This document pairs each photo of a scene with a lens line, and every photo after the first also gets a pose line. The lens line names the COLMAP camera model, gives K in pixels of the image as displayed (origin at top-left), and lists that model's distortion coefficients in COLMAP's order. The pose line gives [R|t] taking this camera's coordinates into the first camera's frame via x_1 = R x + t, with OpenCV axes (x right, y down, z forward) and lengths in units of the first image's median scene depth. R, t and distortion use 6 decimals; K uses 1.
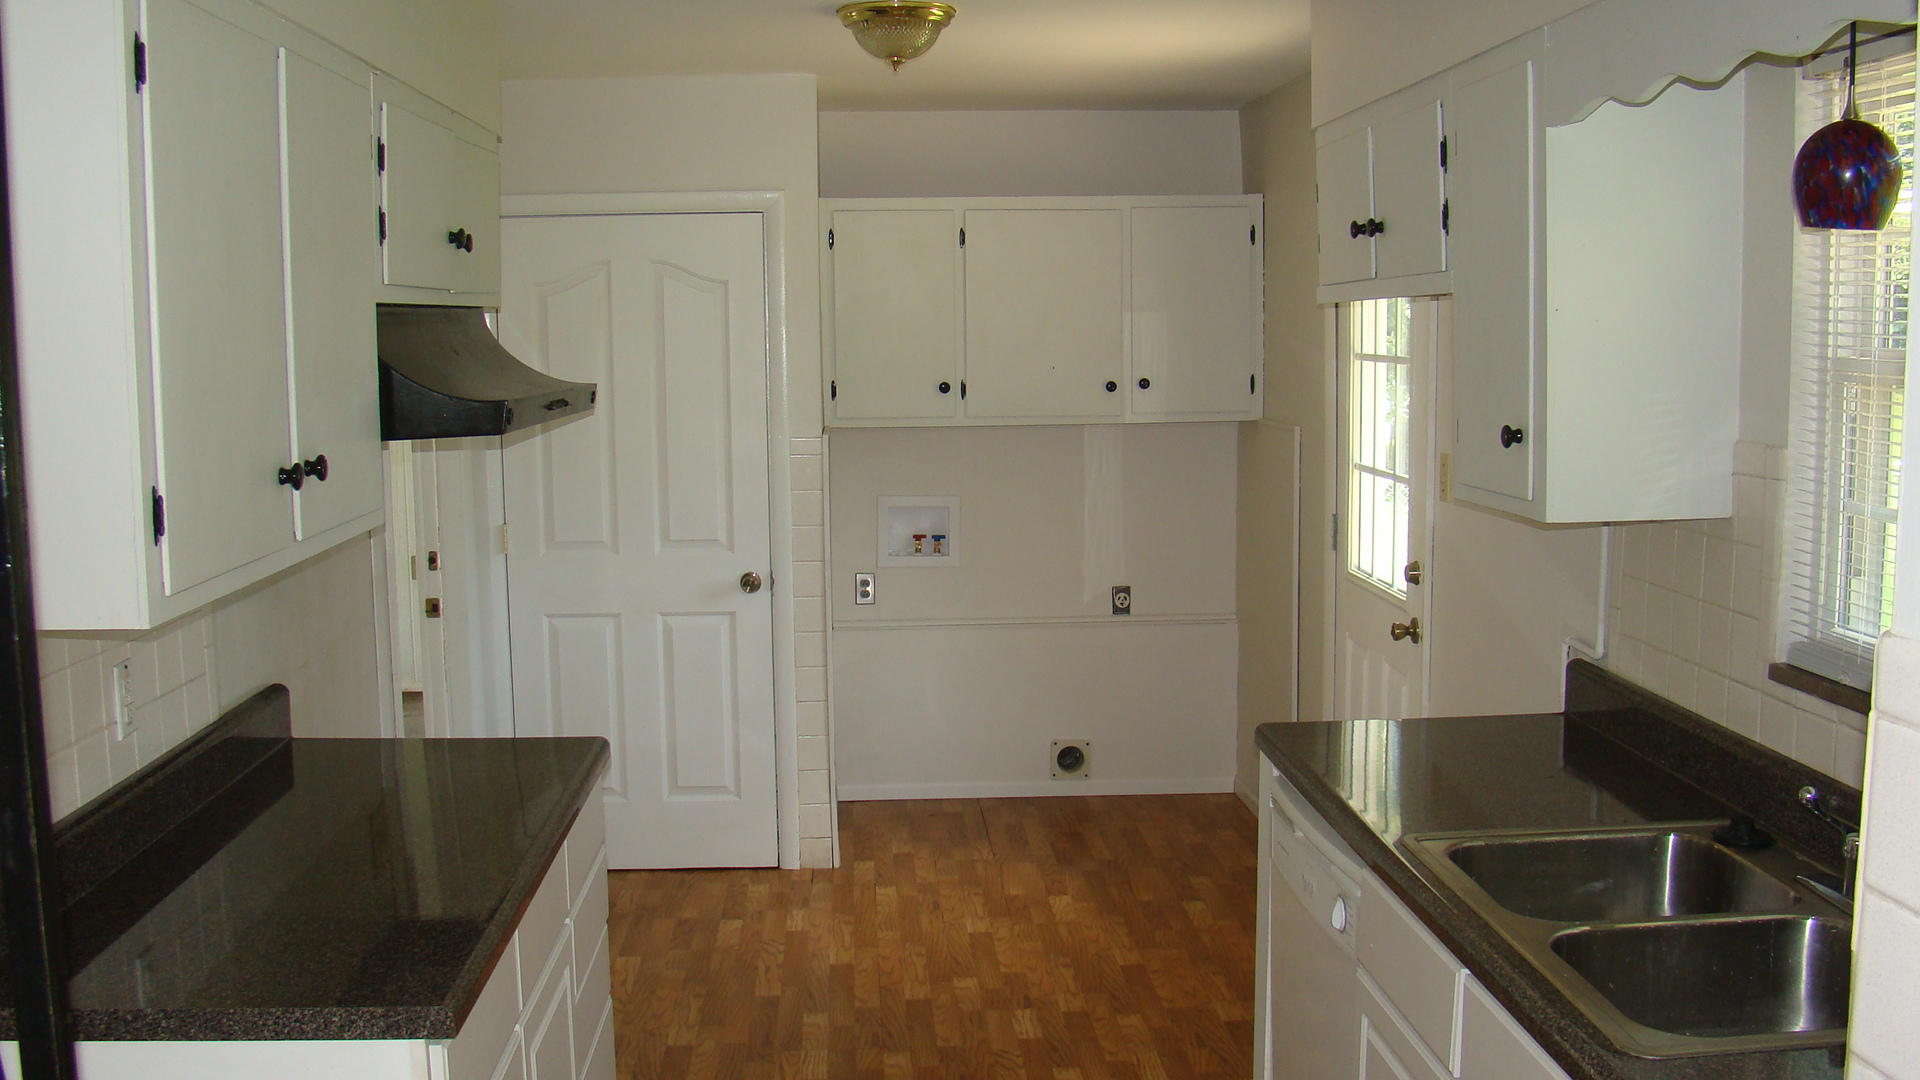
lens RADIAL K [[1721.8, 0, 960.0], [0, 1721.8, 540.0], [0, 0, 1]] dist [-0.137188, 0.004316]
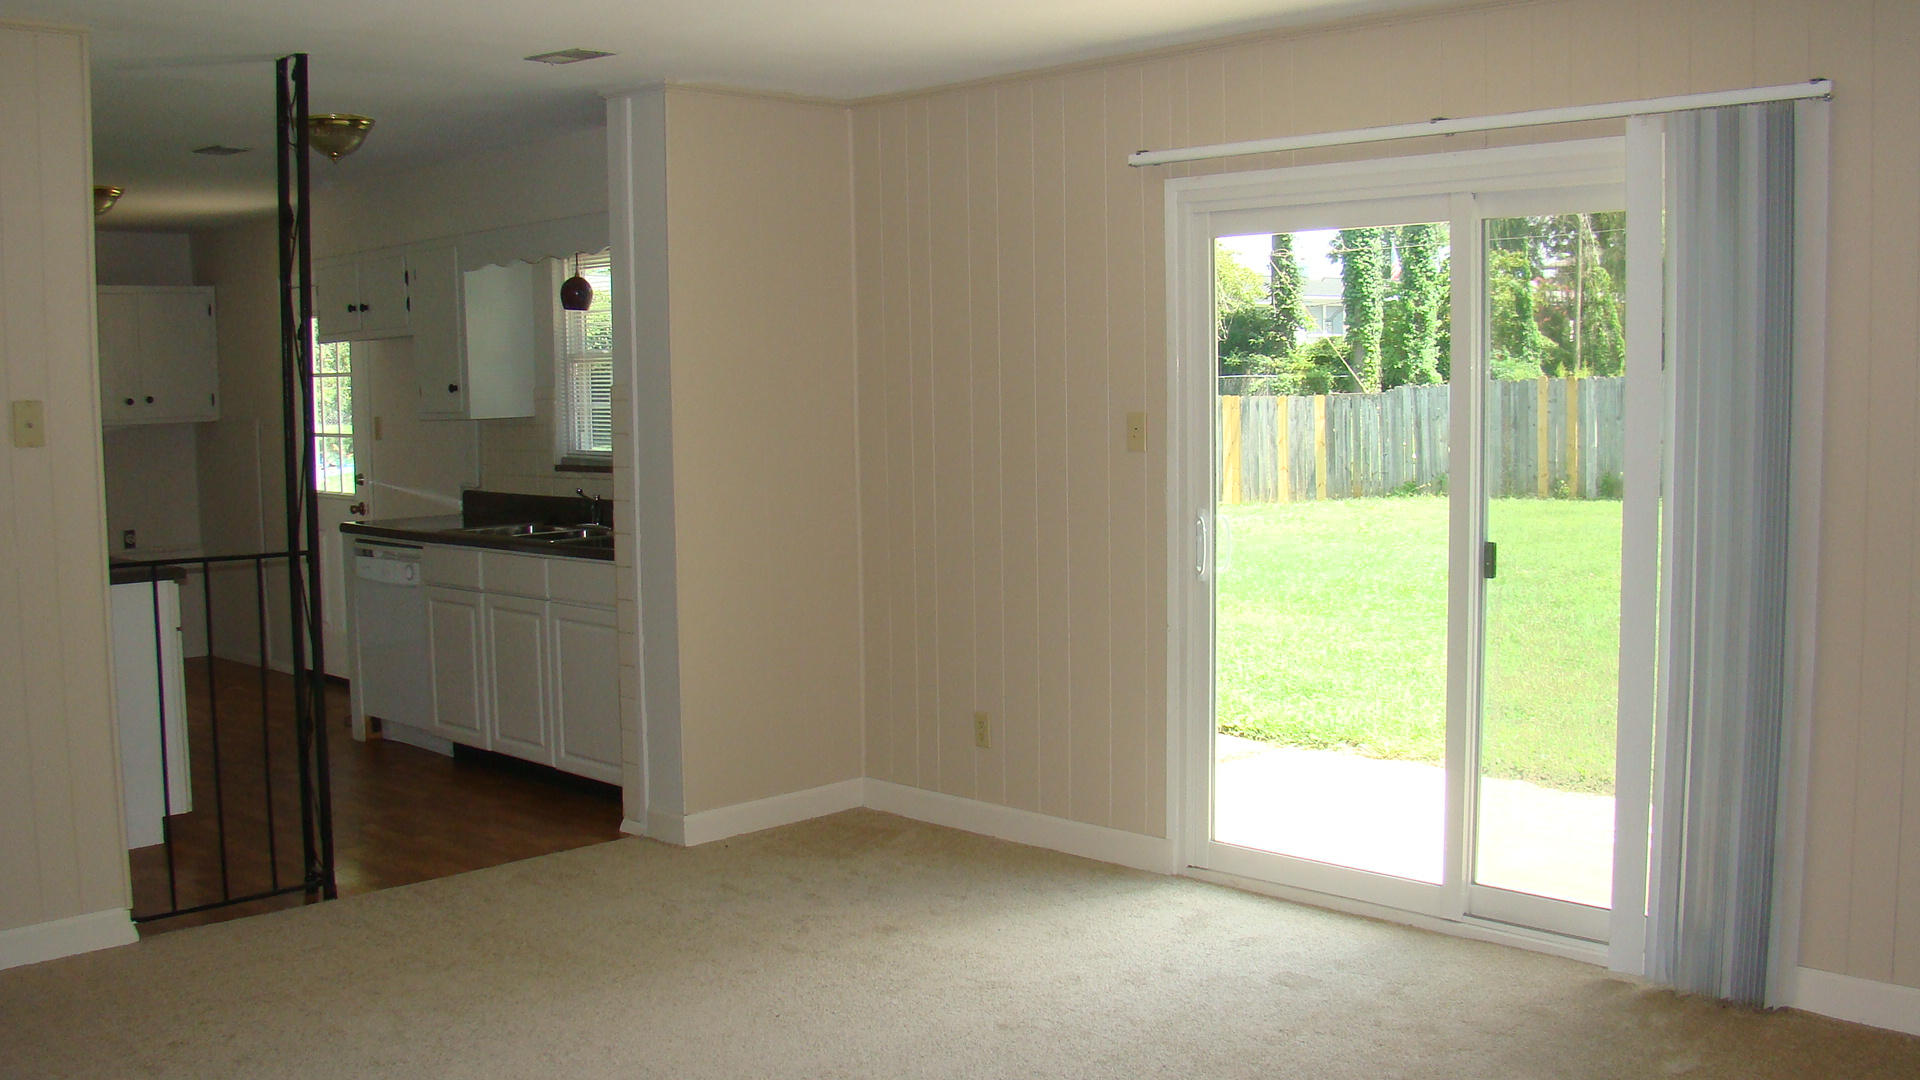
lens RADIAL K [[1721.8, 0, 960.0], [0, 1721.8, 540.0], [0, 0, 1]] dist [-0.137188, 0.004316]
pose [[0.718175, -0.058935, 0.693362, -0.663845], [0.089630, 0.995941, -0.008184, 0.185239], [-0.690066, 0.068024, 0.720543, -0.993294]]
